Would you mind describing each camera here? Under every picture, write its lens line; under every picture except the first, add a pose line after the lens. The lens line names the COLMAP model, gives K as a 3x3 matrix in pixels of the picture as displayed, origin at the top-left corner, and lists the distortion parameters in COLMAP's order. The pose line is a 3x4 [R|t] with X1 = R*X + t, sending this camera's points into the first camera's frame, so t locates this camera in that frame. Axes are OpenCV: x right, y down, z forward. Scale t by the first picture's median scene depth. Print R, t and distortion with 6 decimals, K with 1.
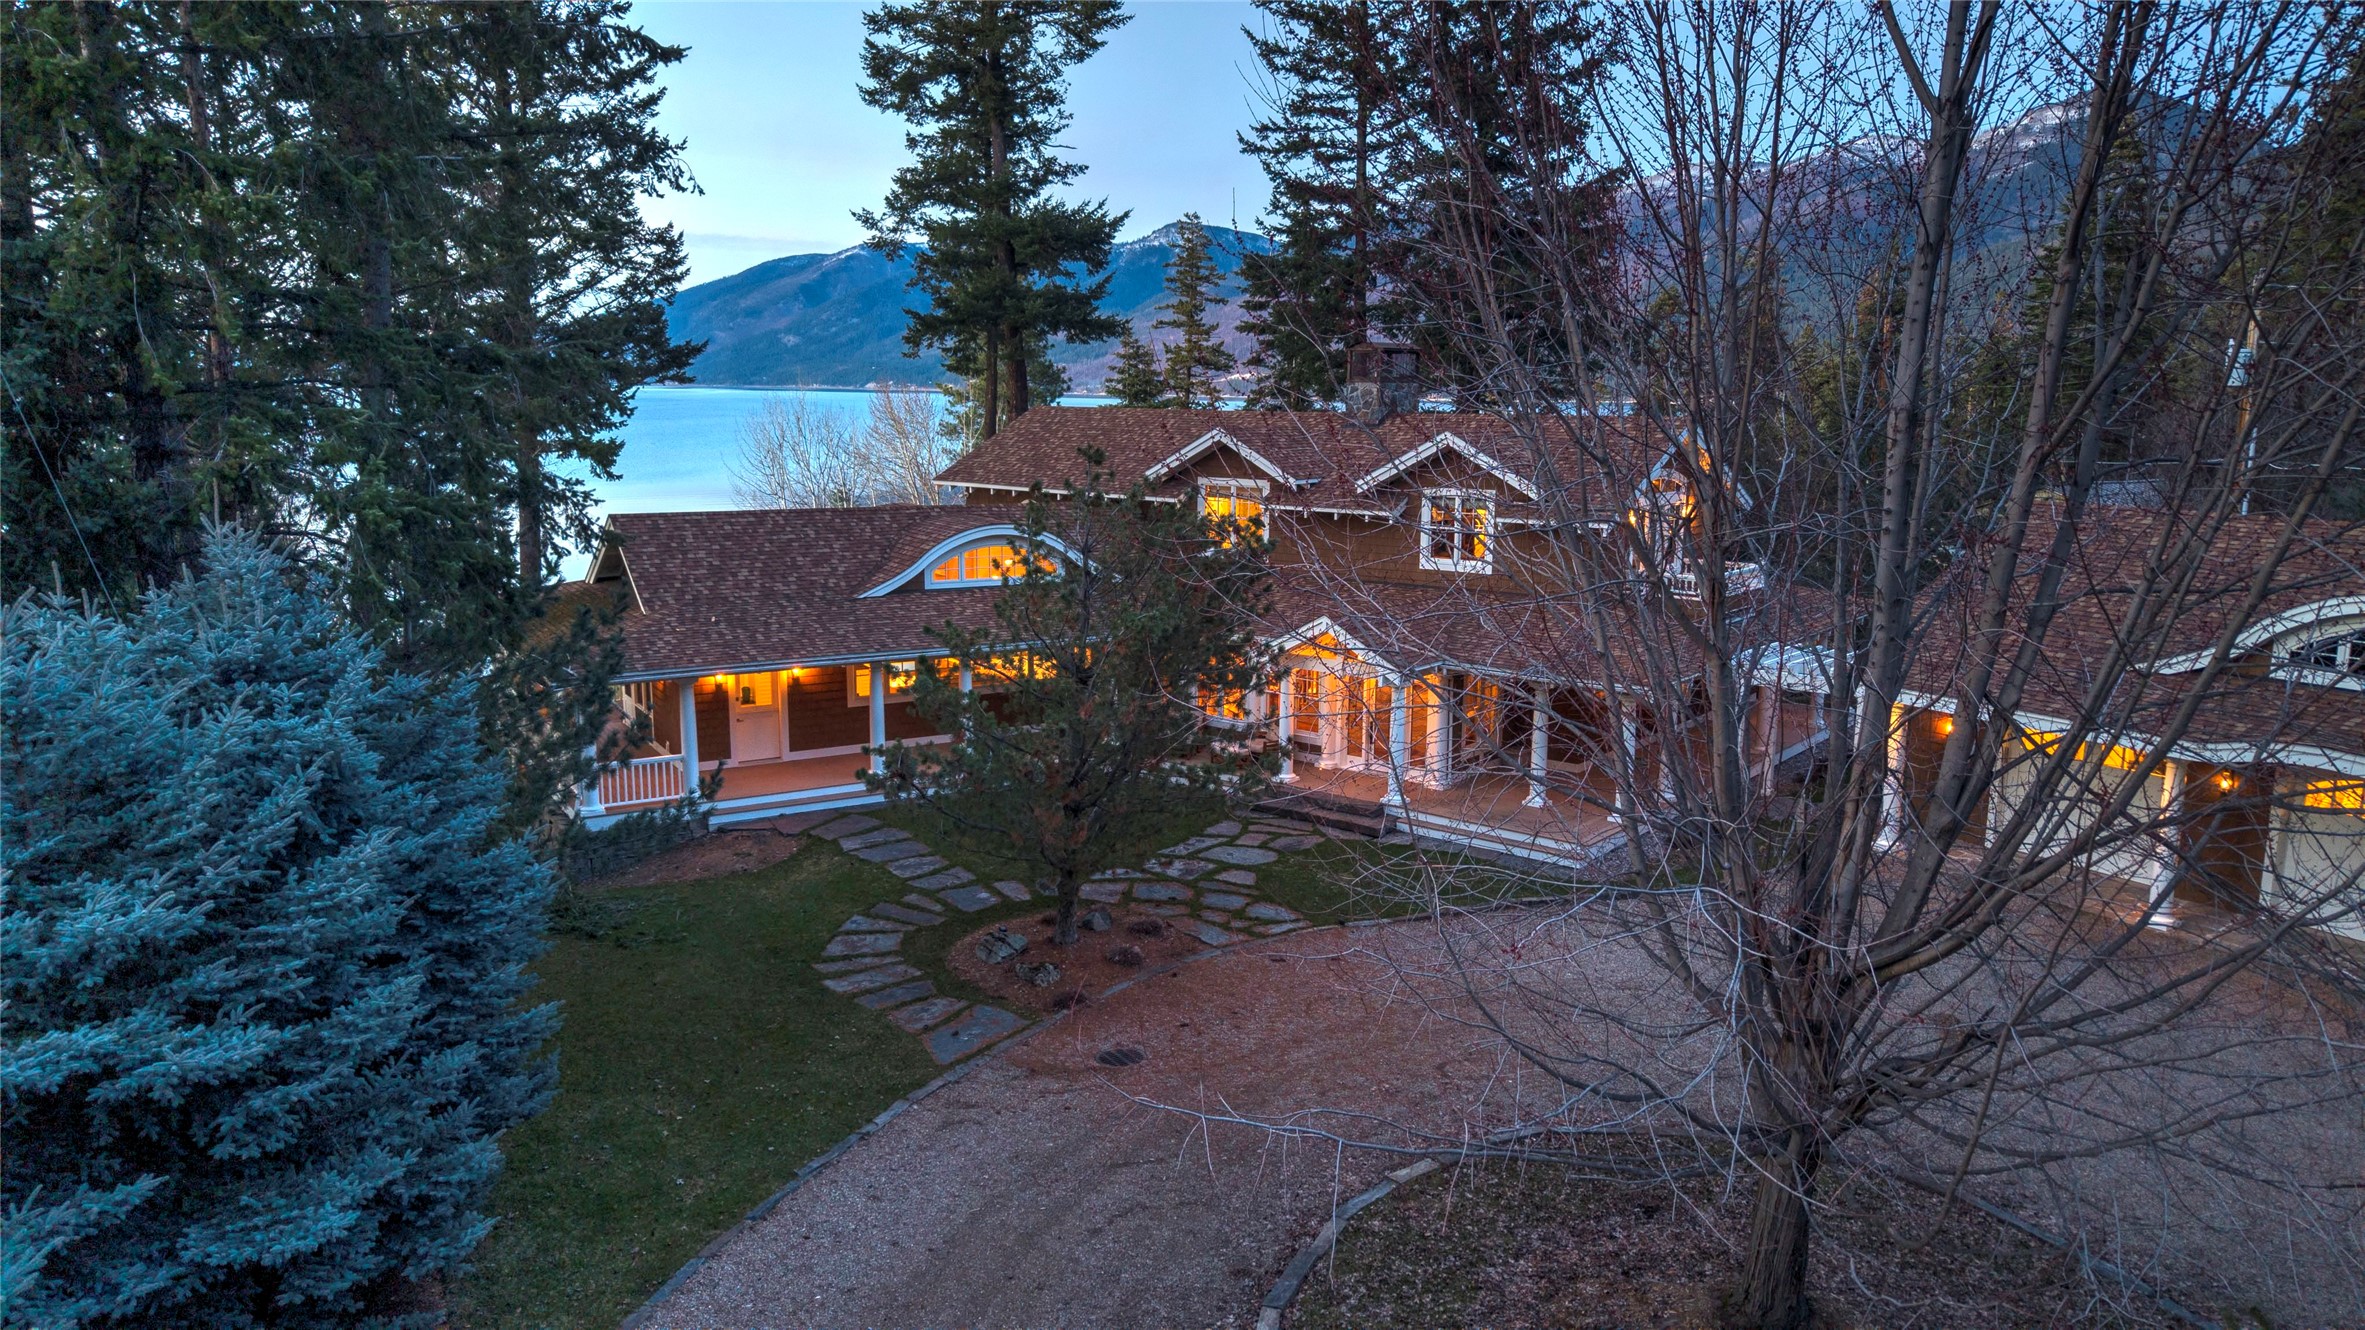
lens RADIAL K [[1583.5, 0, 1182.5], [0, 1583.5, 665.0], [0, 0, 1]] dist [0.002522, -0.002136]
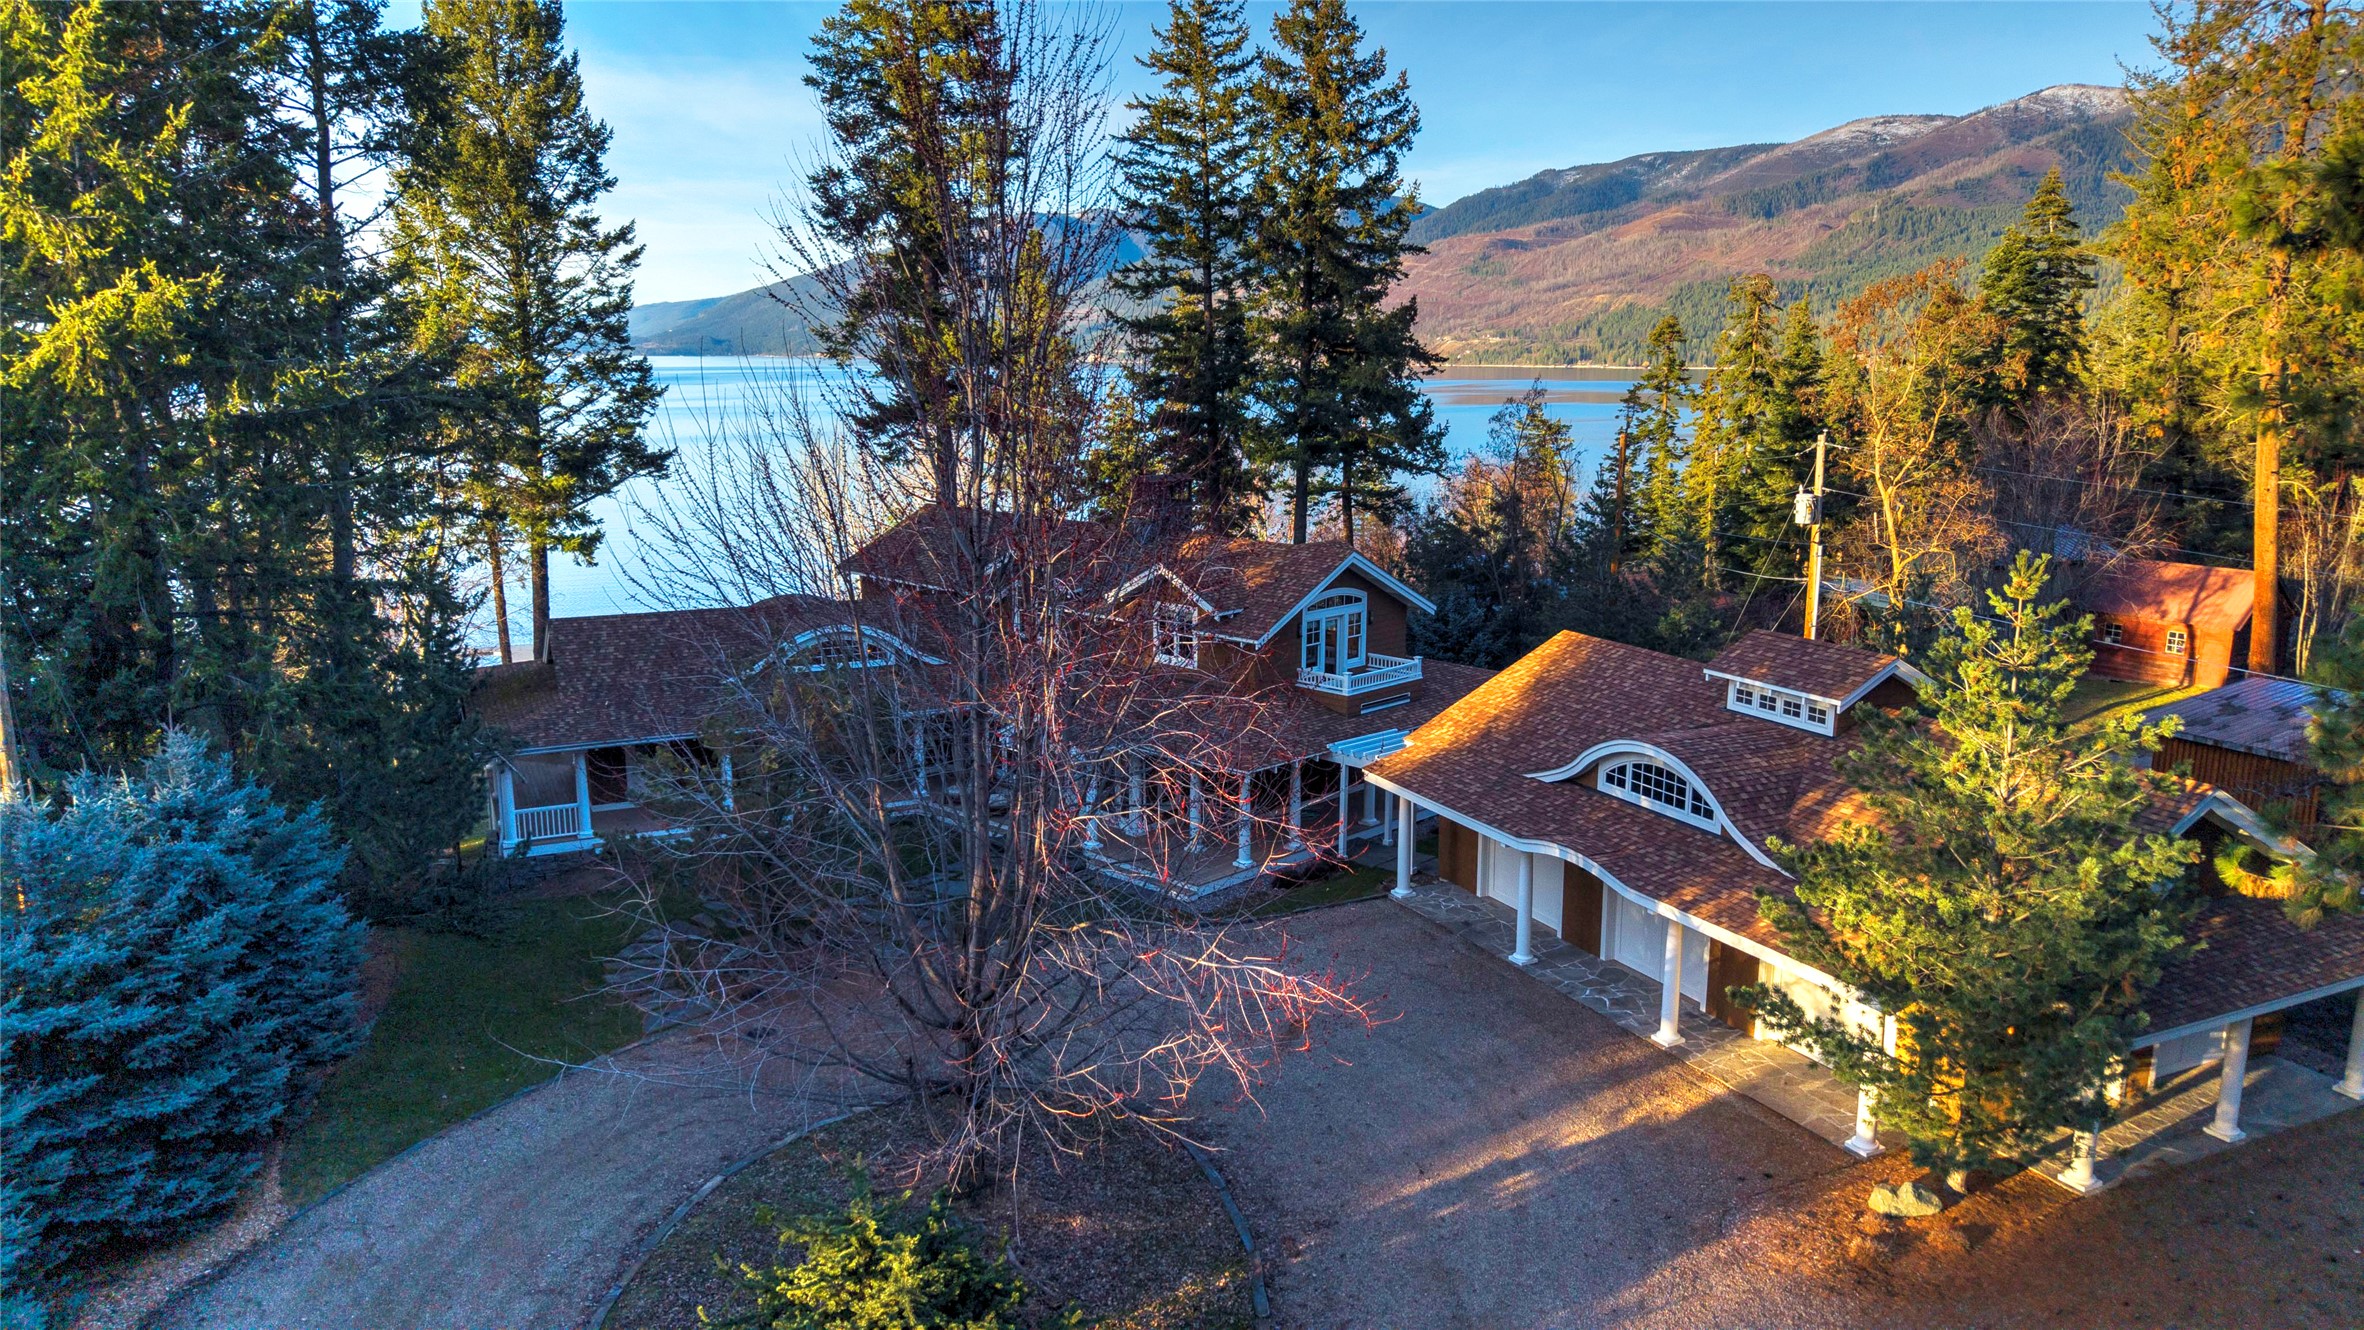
lens RADIAL K [[1579.5, 0, 1182.0], [0, 1579.5, 665.0], [0, 0, 1]] dist [0.038904, -0.031407]
pose [[0.995709, 0.011420, -0.091837, 0.696798], [-0.009623, 0.999754, 0.019980, -0.201428], [0.092043, -0.019010, 0.995574, -0.699847]]
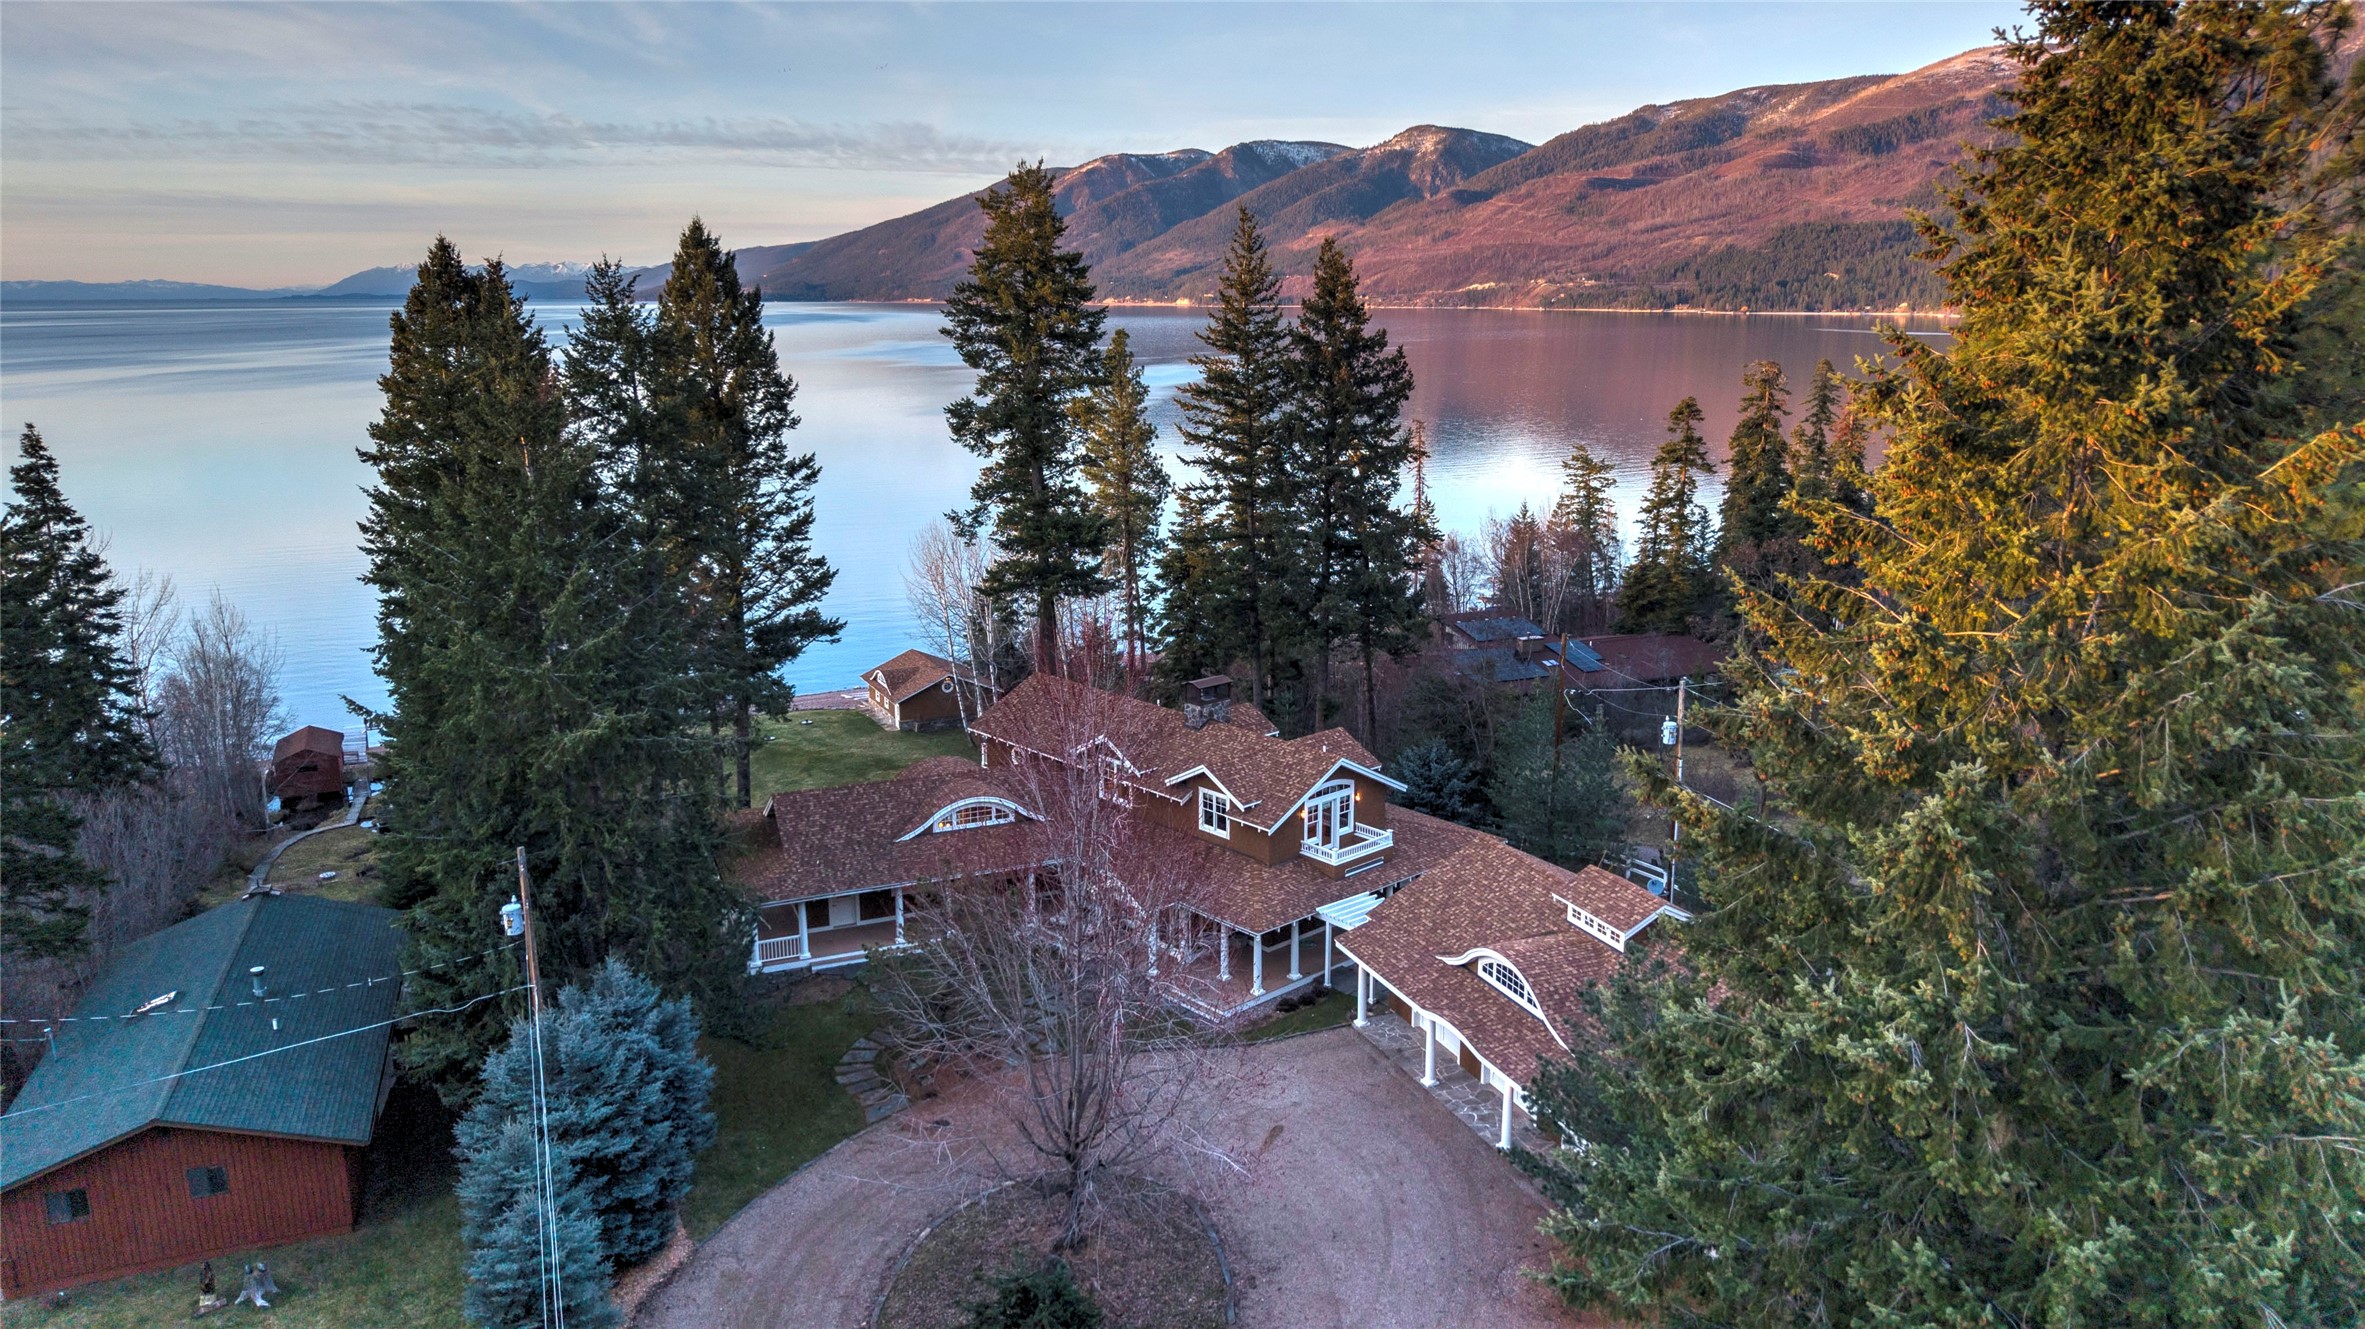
lens RADIAL K [[1580.2, 0, 1182.5], [0, 1580.2, 664.5], [0, 0, 1]] dist [0.038904, -0.031407]
pose [[0.989023, 0.021126, -0.146245, 0.931523], [-0.012903, 0.998294, 0.056945, -0.837809], [0.147198, -0.054433, 0.987608, -1.855328]]
